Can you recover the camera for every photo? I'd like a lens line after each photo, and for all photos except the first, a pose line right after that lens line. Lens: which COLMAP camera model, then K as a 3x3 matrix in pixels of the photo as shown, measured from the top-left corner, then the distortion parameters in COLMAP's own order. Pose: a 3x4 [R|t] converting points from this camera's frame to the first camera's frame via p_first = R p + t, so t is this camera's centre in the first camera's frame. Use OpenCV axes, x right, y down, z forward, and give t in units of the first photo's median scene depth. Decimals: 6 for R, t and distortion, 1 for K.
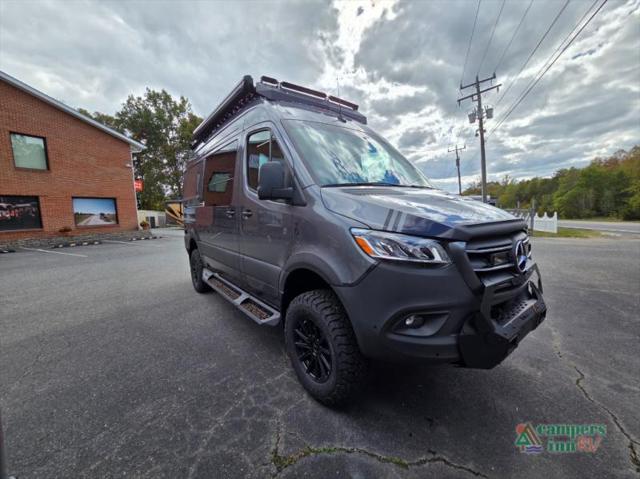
lens RADIAL K [[257.9, 0, 319.9], [0, 257.9, 238.2], [0, 0, 1]] dist [-0.004619, -0.000245]
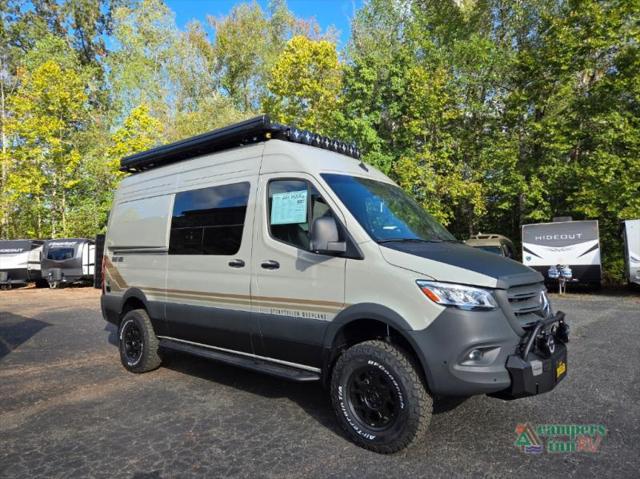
lens RADIAL K [[429.7, 0, 322.0], [0, 429.7, 235.4], [0, 0, 1]] dist [0.043483, 0.003214]
pose [[0.974209, 0.019929, 0.224764, -0.645877], [0.013948, 0.988869, -0.148136, 0.038570], [-0.225215, 0.147450, 0.963087, -0.726586]]
